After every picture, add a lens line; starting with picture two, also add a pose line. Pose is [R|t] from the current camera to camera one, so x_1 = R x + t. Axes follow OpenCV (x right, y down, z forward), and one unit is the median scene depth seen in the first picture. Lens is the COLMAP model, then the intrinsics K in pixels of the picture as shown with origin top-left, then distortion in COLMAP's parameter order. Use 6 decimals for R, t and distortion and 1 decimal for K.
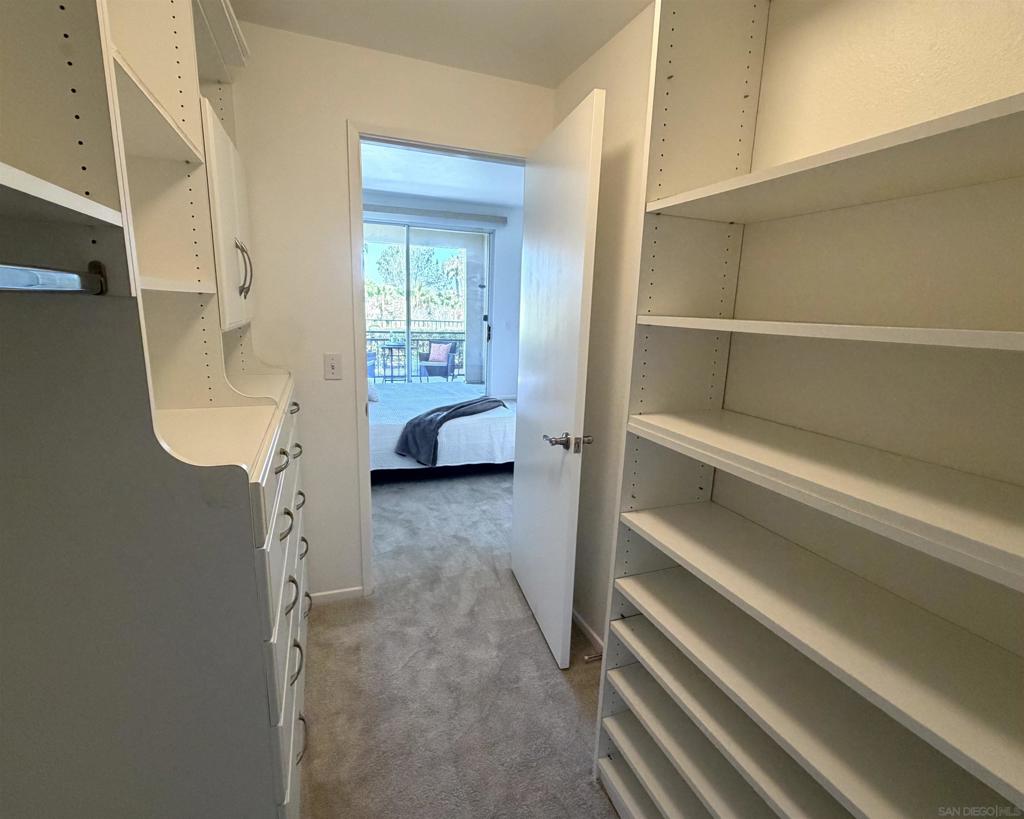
lens RADIAL K [[489.0, 0, 513.7], [0, 489.0, 407.4], [0, 0, 1]] dist [-0.001311, -0.000003]
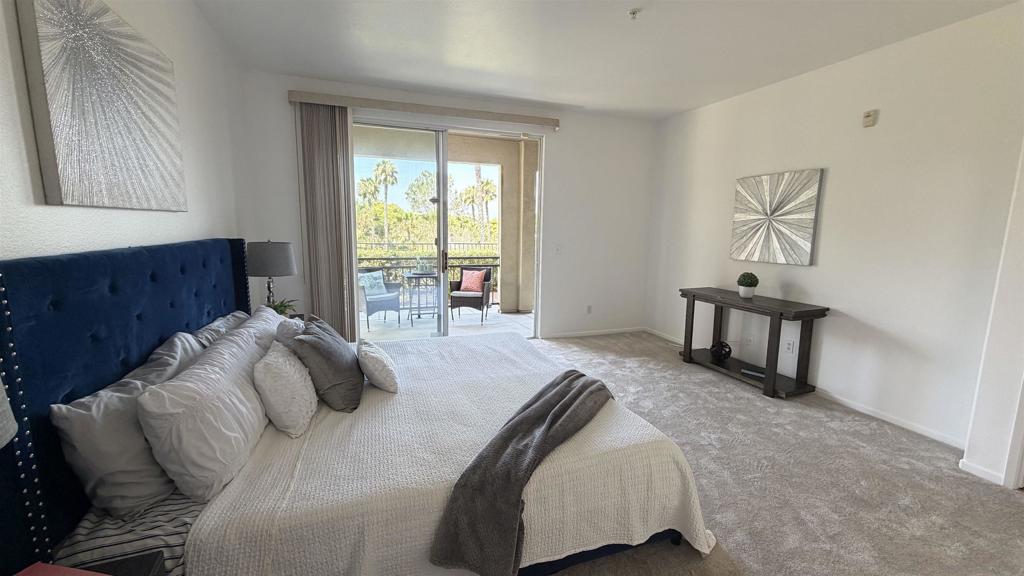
lens RADIAL K [[409.0, 0, 510.8], [0, 409.0, 283.7], [0, 0, 1]] dist [-0.000991, 0.000116]
pose [[0.999637, -0.017918, -0.020130, -0.065718], [0.016521, 0.997579, -0.067551, -0.053908], [0.021292, 0.067194, 0.997513, 0.256882]]
